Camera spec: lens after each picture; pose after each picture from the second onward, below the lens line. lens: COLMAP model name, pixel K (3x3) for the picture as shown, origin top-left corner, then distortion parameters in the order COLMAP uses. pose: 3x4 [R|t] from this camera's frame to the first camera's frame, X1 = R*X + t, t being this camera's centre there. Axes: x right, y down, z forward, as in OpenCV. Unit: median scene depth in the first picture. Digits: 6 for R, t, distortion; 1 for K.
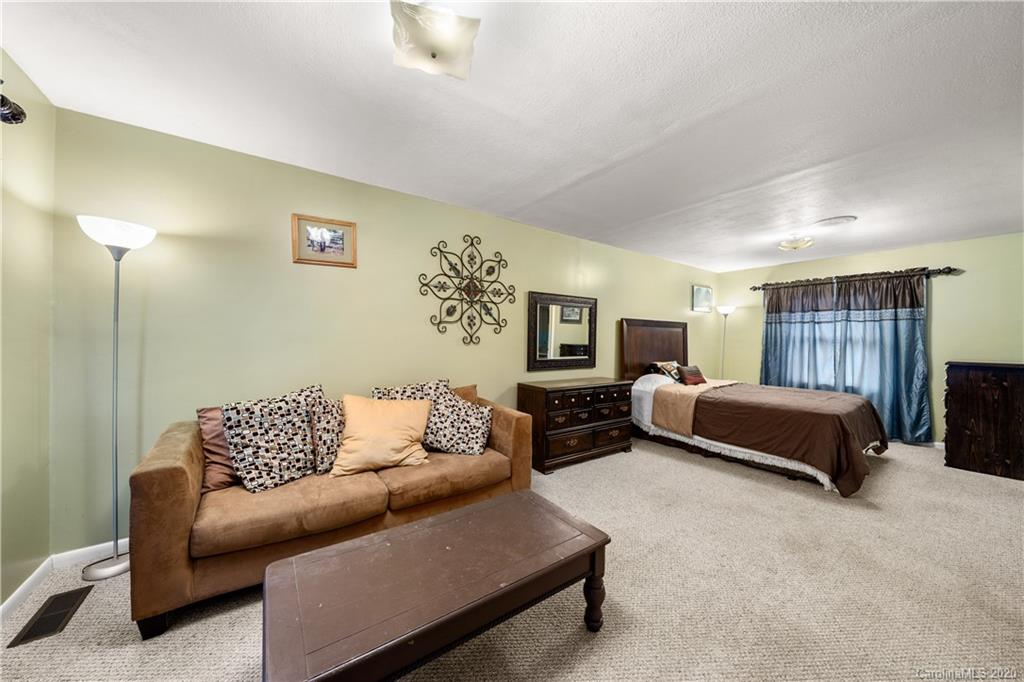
lens RADIAL K [[352.6, 0, 510.8], [0, 352.6, 342.4], [0, 0, 1]] dist [0.000217, 0.000020]
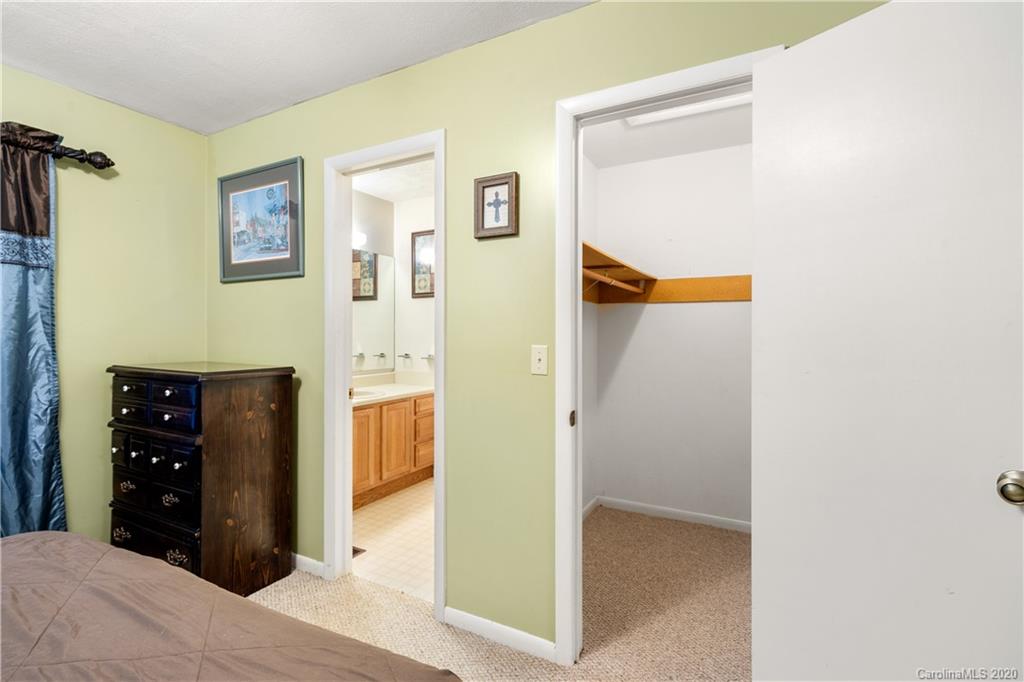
lens RADIAL K [[474.0, 0, 511.2], [0, 474.0, 338.9], [0, 0, 1]] dist [-0.001379, -0.000210]
pose [[-0.447887, -0.014345, 0.893975, 0.473608], [-0.000070, 0.999872, 0.016009, 0.003893], [-0.894090, 0.007108, -0.447830, 0.773926]]
